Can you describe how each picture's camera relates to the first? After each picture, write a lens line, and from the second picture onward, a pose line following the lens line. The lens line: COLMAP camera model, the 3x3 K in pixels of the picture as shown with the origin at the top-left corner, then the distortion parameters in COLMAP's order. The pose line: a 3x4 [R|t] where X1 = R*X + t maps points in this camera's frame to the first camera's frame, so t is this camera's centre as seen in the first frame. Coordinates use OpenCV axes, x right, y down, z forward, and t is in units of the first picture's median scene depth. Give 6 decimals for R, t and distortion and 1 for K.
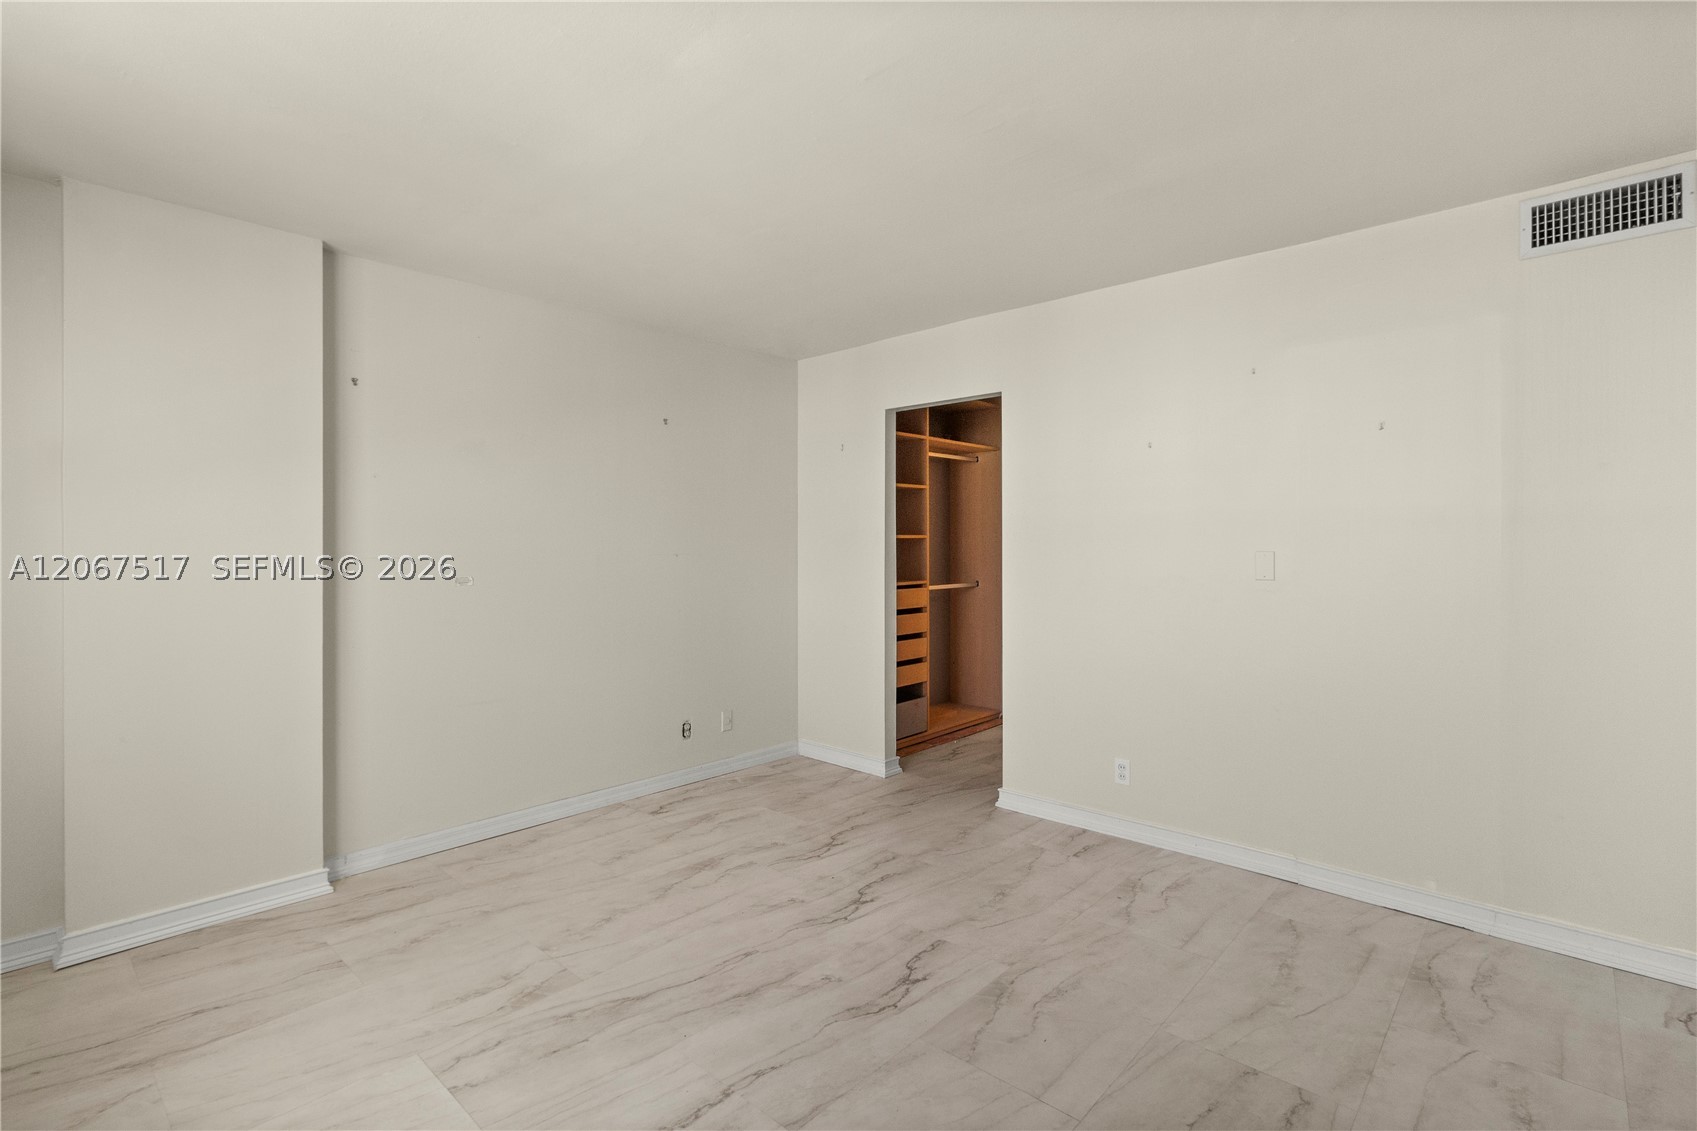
lens RADIAL K [[787.9, 0, 848.9], [0, 787.9, 553.4], [0, 0, 1]] dist [0.007529, -0.000598]
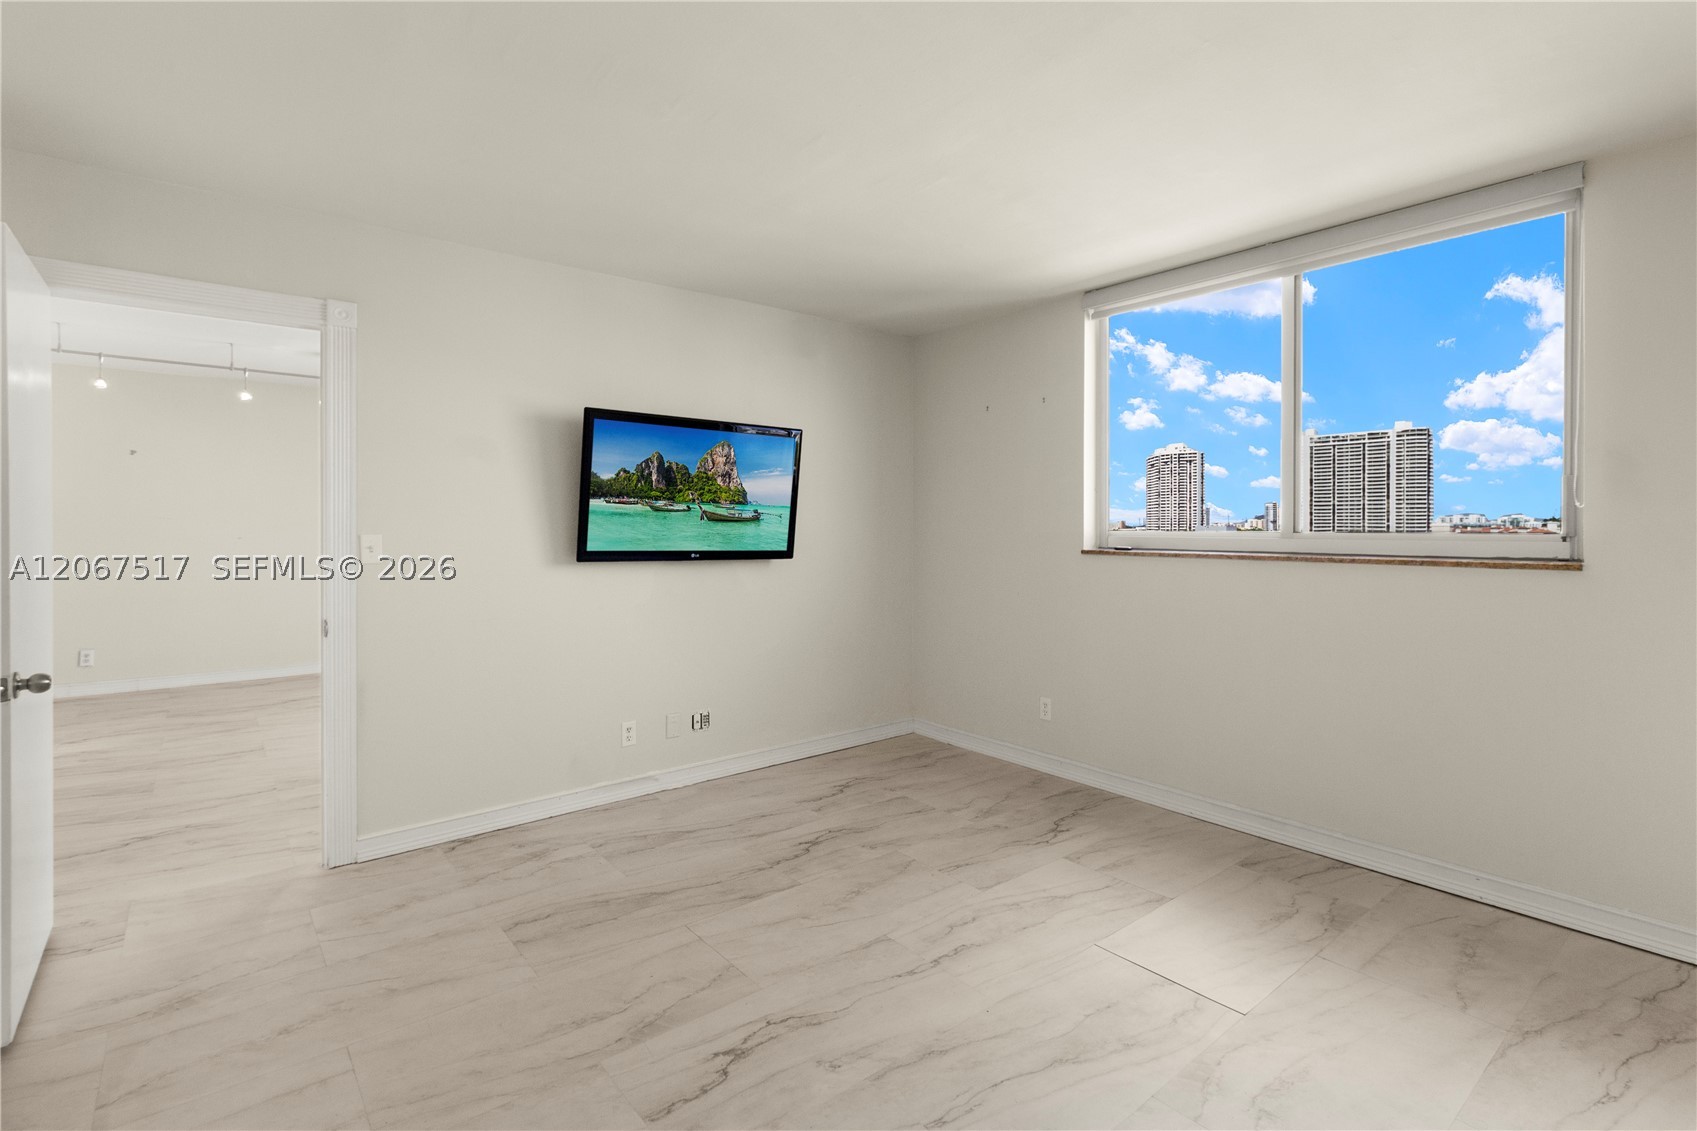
lens RADIAL K [[798.3, 0, 863.8], [0, 798.3, 540.9], [0, 0, 1]] dist [0.011245, -0.000720]
pose [[-0.992328, -0.001265, 0.123626, -0.148111], [0.002466, 0.999546, 0.030021, -0.014922], [-0.123608, 0.030096, -0.991875, 1.686778]]
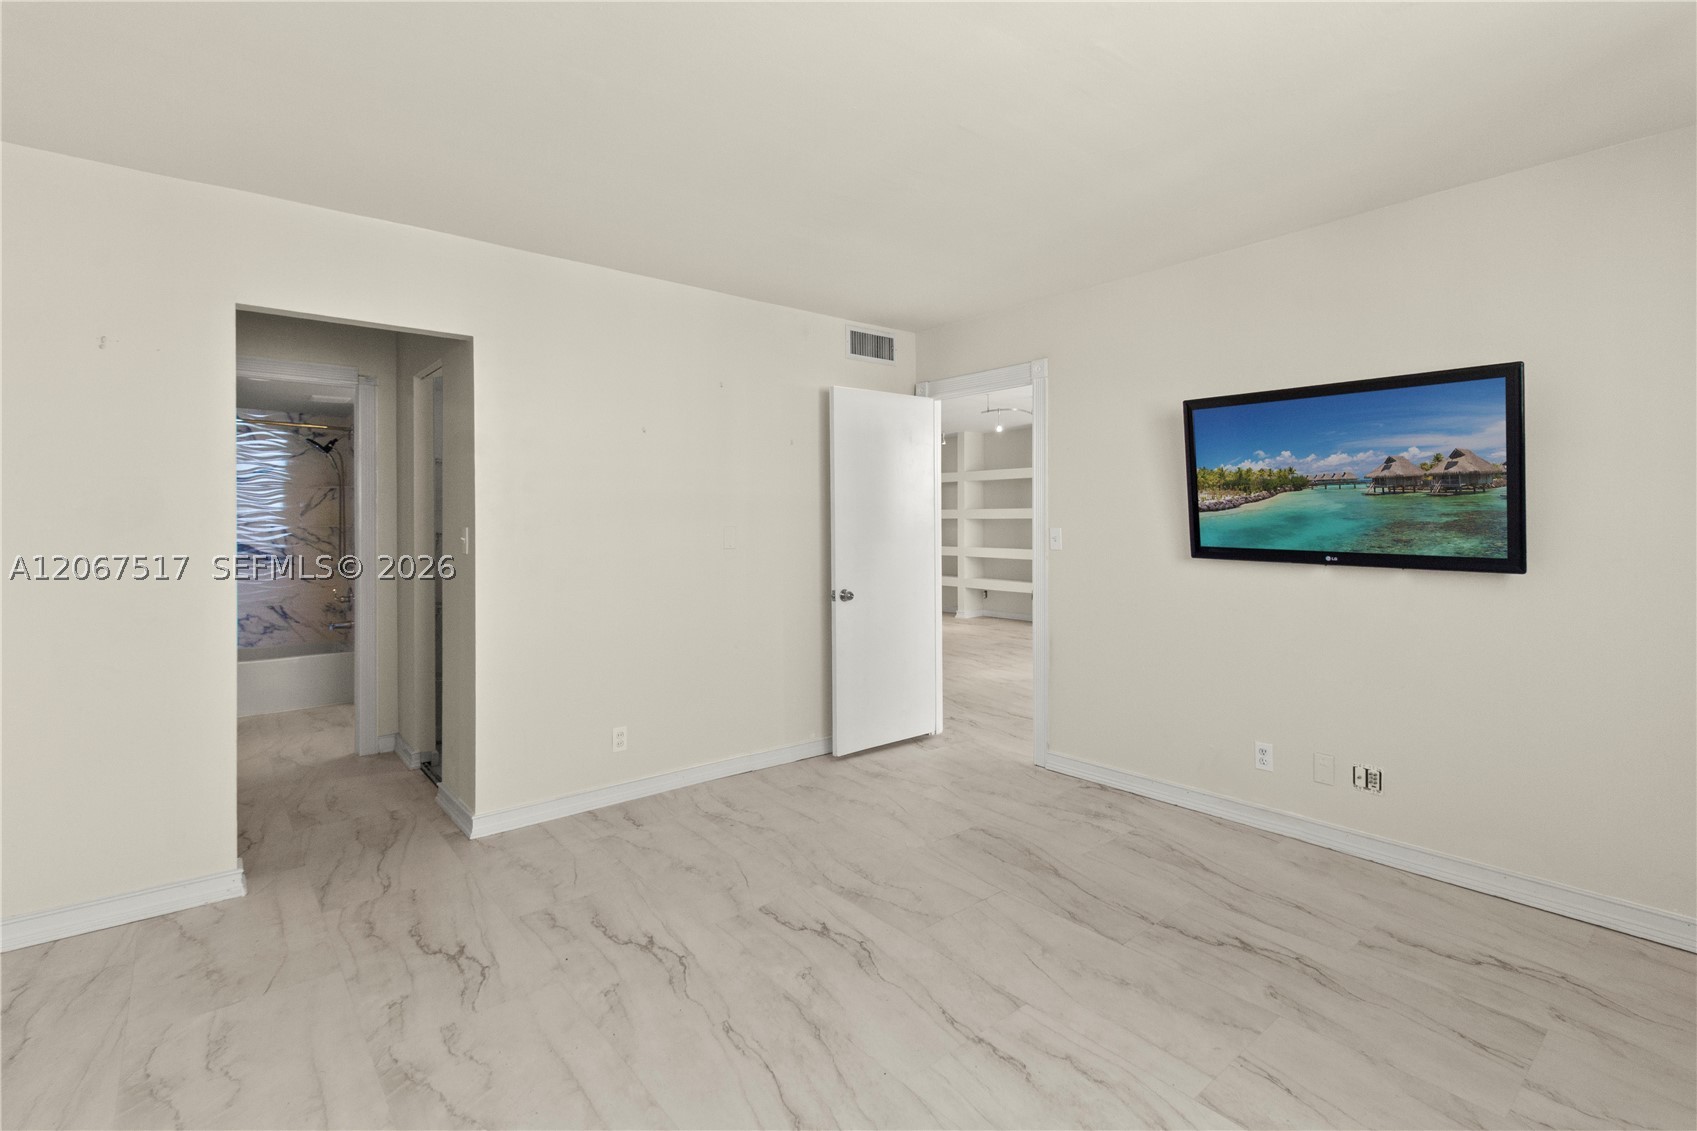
lens RADIAL K [[798.3, 0, 863.8], [0, 798.3, 540.9], [0, 0, 1]] dist [0.011245, -0.000720]
pose [[0.121917, -0.020903, 0.992320, -0.911127], [0.014350, 0.999711, 0.019296, -0.001220], [-0.992437, 0.011888, 0.122182, 0.760549]]
